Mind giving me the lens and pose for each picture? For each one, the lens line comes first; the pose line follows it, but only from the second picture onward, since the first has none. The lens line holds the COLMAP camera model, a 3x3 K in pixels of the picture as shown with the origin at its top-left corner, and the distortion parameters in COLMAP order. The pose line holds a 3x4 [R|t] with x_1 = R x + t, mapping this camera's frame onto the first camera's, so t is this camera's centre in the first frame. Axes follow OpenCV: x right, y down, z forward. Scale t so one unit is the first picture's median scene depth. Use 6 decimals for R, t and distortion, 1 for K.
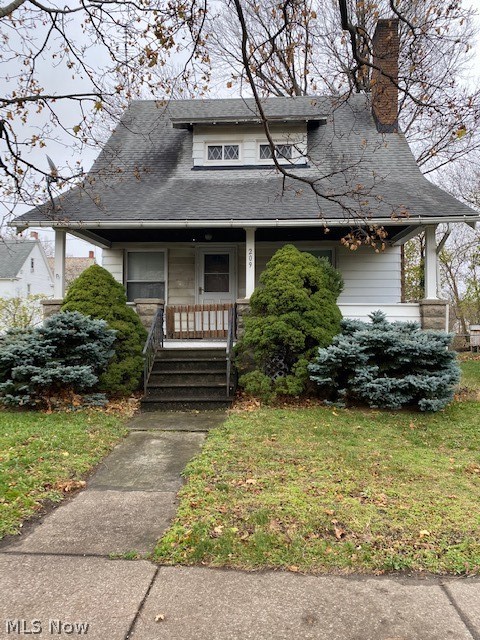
lens RADIAL K [[492.8, 0, 240.0], [0, 492.8, 320.0], [0, 0, 1]] dist [0.084498, -0.128693]
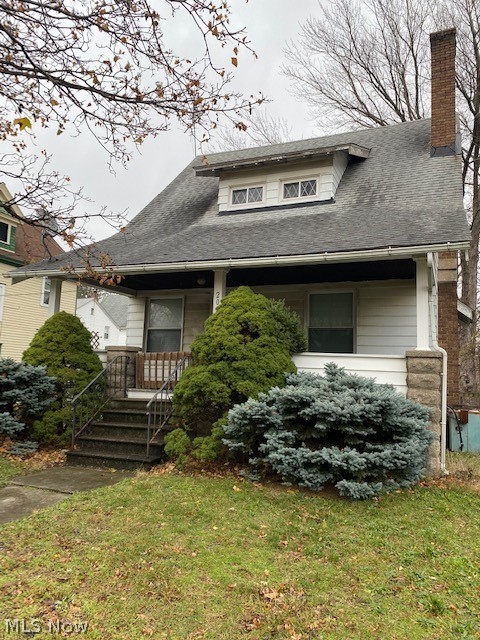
lens RADIAL K [[492.8, 0, 240.0], [0, 492.8, 320.0], [0, 0, 1]] dist [0.084498, -0.128693]
pose [[0.944883, -0.006124, -0.327351, 0.422486], [-0.027332, 0.994860, -0.097504, -0.005692], [0.326266, 0.101077, 0.939859, 0.189265]]
